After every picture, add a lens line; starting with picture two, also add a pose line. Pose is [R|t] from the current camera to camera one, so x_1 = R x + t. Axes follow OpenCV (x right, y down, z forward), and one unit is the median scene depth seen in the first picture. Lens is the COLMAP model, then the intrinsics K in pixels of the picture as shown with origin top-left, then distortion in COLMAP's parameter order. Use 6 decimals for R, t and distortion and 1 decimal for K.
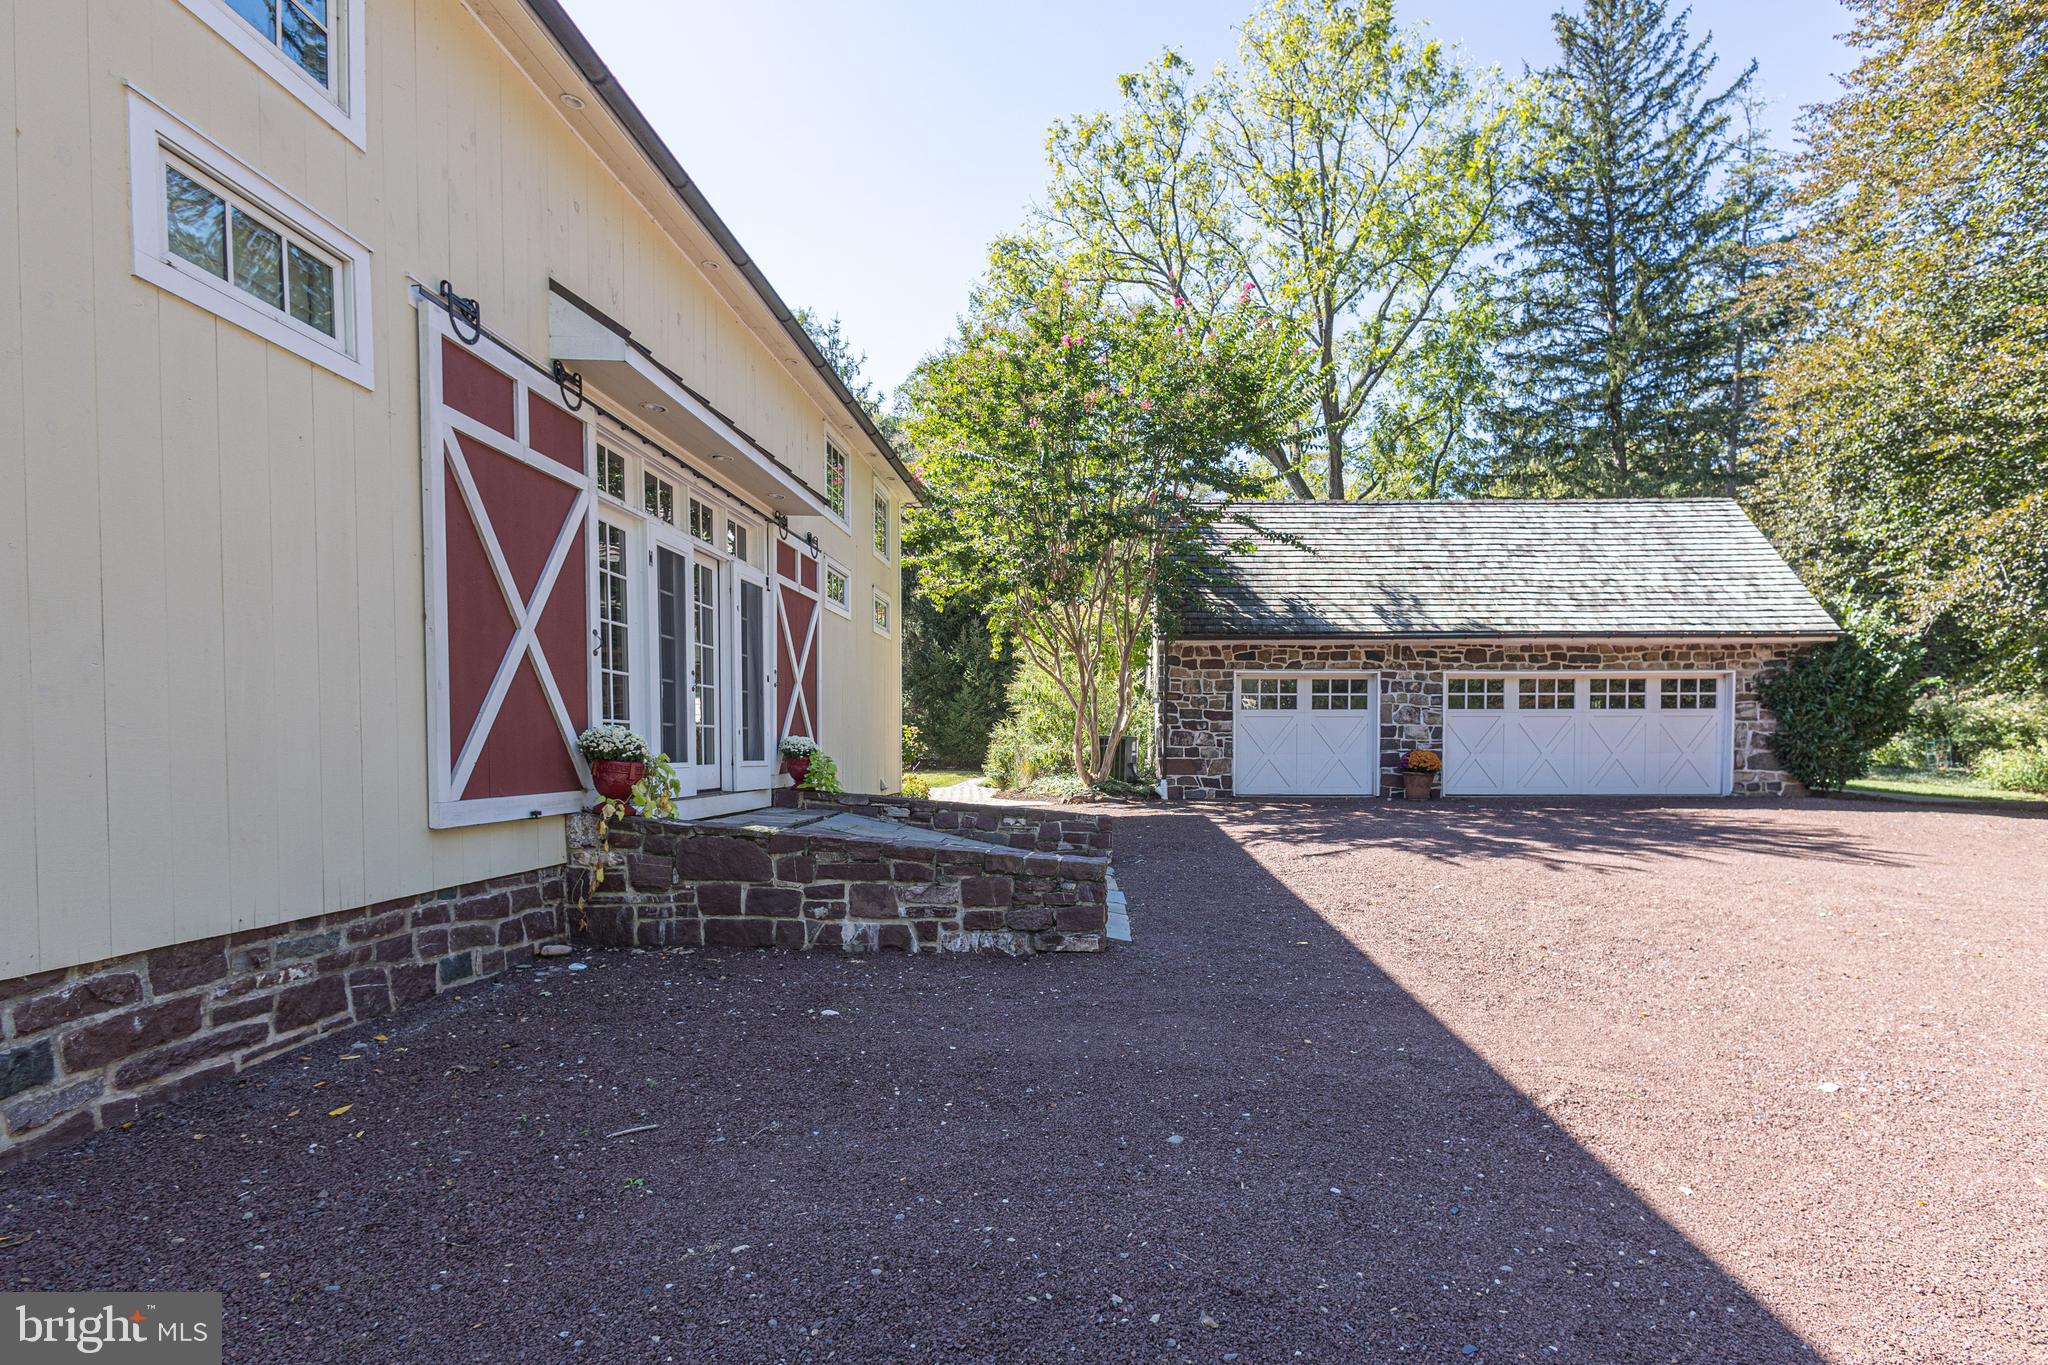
lens RADIAL K [[957.3, 0, 1024.0], [0, 957.3, 682.5], [0, 0, 1]] dist [0.013521, -0.000389]
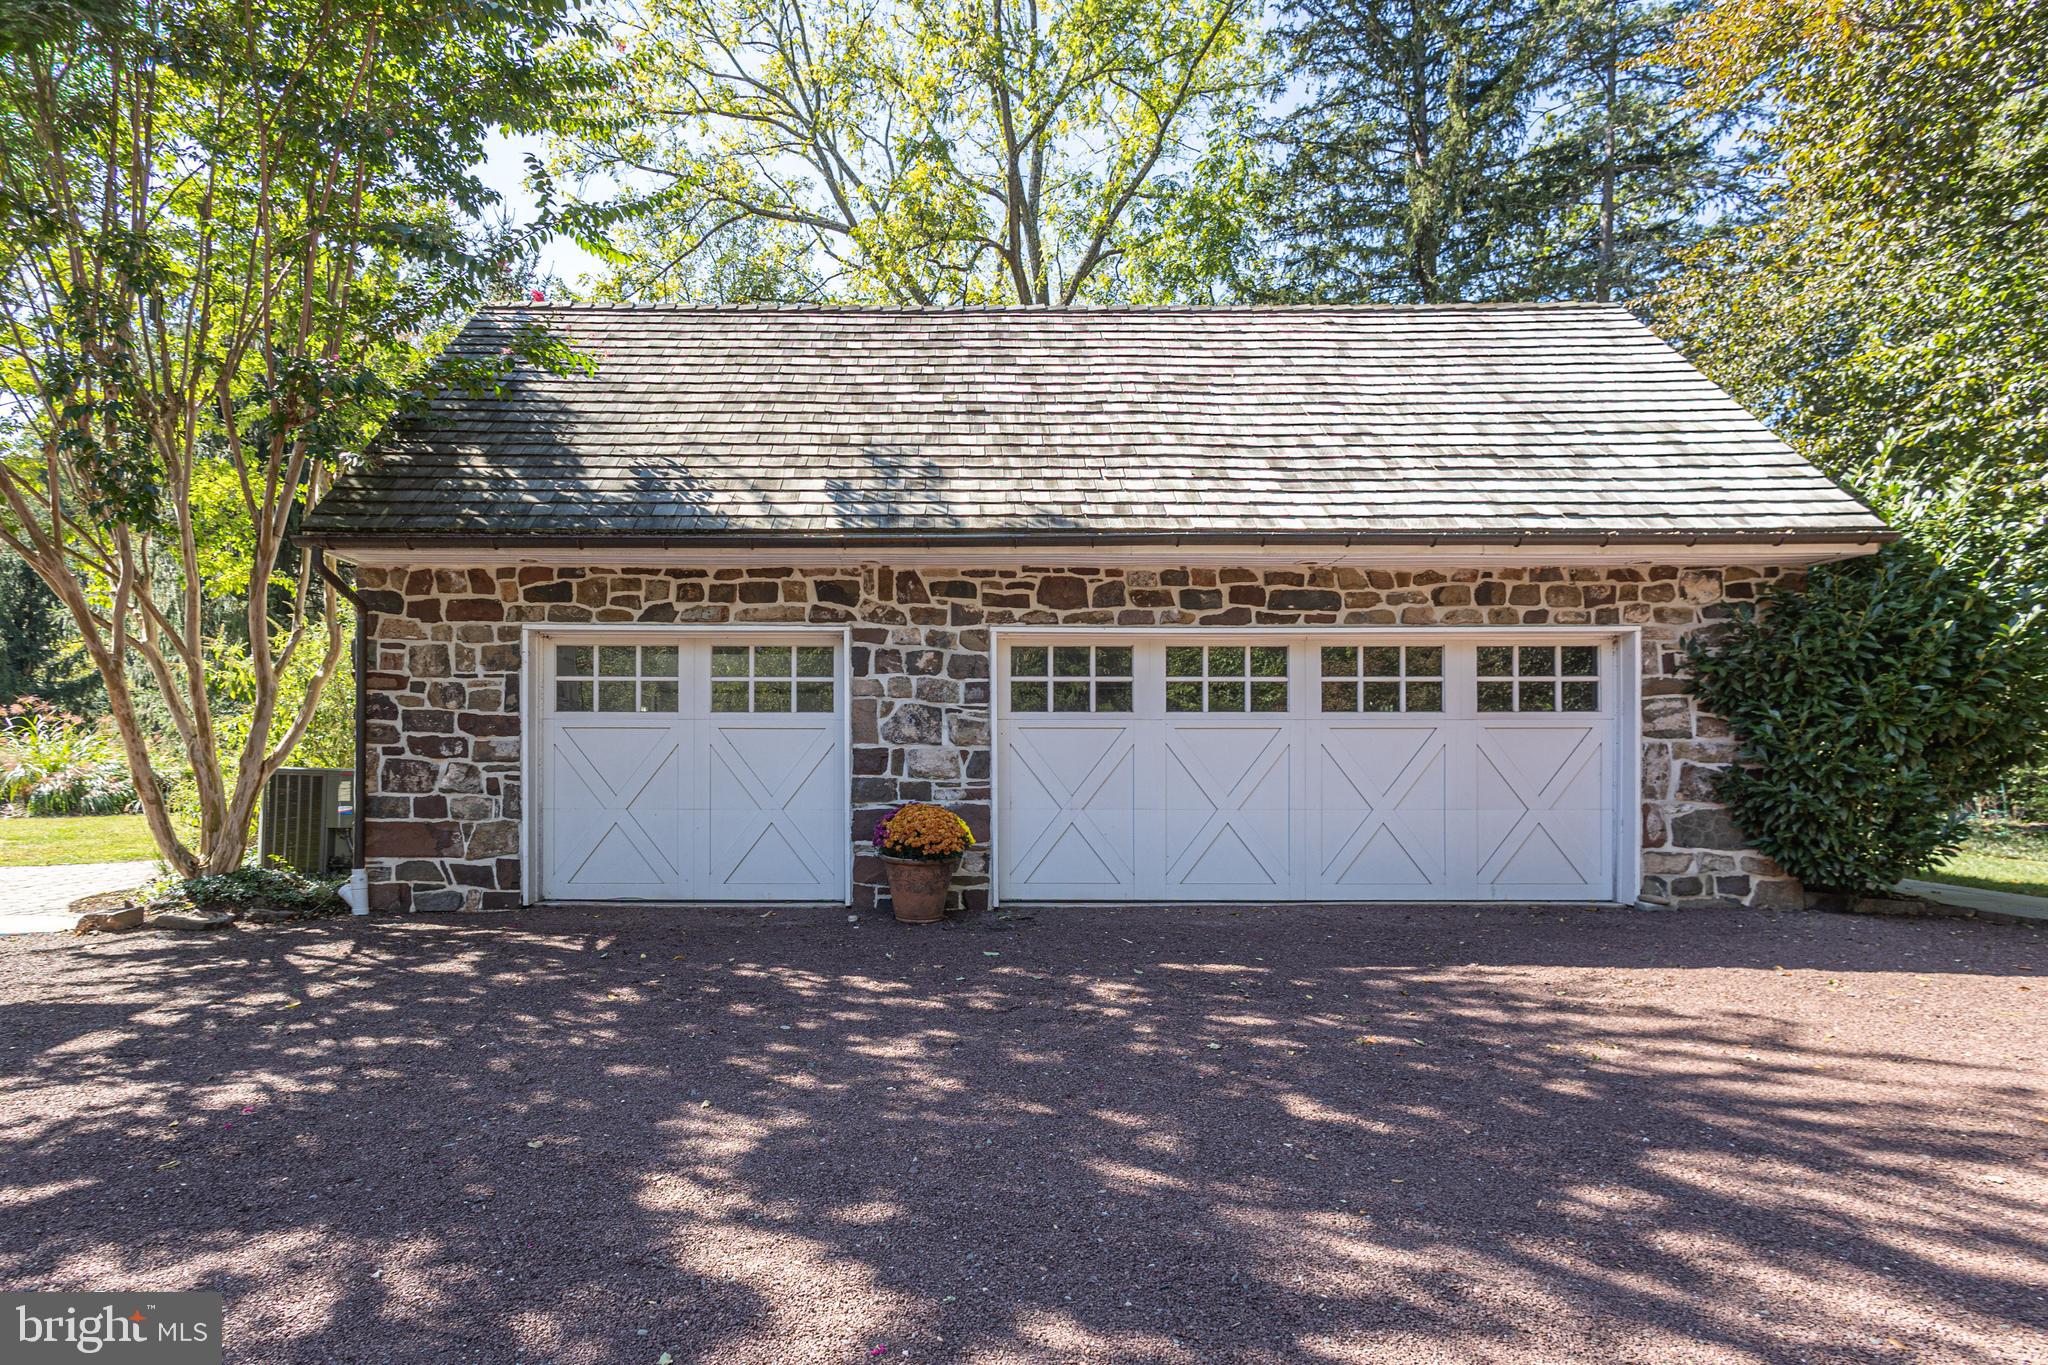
lens RADIAL K [[738.2, 0, 1024.0], [0, 738.2, 682.5], [0, 0, 1]] dist [0.006176, 0.000227]
pose [[0.999920, 0.001272, -0.012547, 0.456384], [-0.001707, 0.999396, -0.034718, 0.026230], [0.012495, 0.034736, 0.999318, 0.654182]]
